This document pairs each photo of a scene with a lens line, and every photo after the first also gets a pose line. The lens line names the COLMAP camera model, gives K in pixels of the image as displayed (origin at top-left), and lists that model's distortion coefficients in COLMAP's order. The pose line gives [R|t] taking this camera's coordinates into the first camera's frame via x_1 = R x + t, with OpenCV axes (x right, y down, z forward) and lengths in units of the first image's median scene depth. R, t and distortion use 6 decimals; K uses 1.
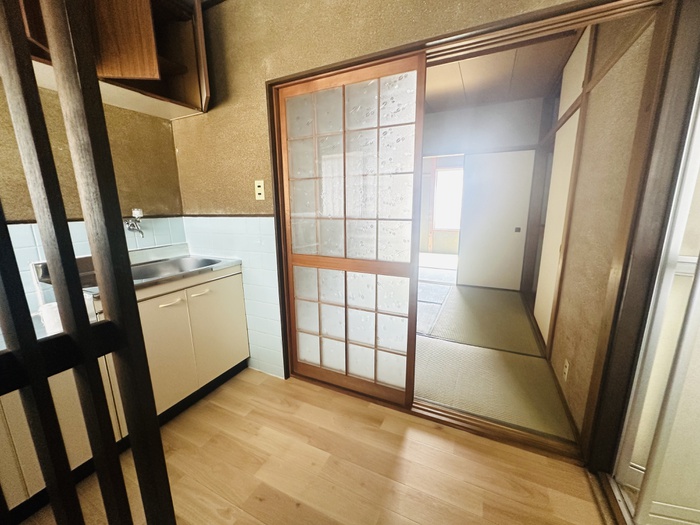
lens RADIAL K [[280.5, 0, 347.8], [0, 280.5, 264.8], [0, 0, 1]] dist [-0.000749, 0.000116]
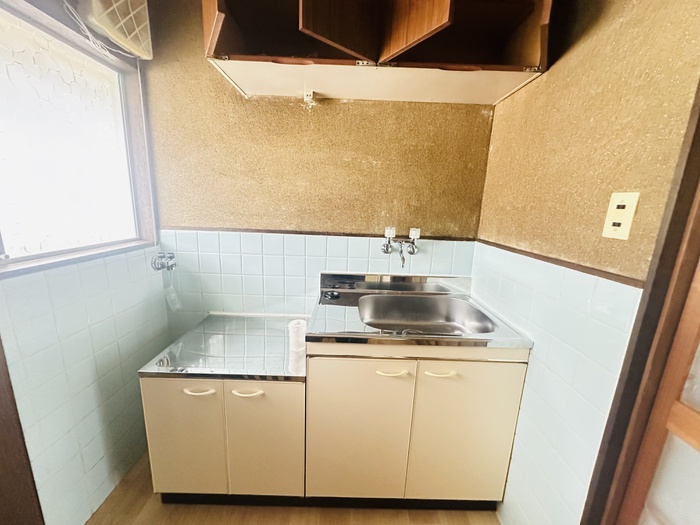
lens RADIAL K [[279.0, 0, 352.5], [0, 279.0, 262.4], [0, 0, 1]] dist [-0.005234, 0.000335]
pose [[0.445322, 0.214831, -0.869216, -0.112954], [-0.229204, 0.965794, 0.121274, -0.150521], [0.865537, 0.145222, 0.479329, 0.448160]]
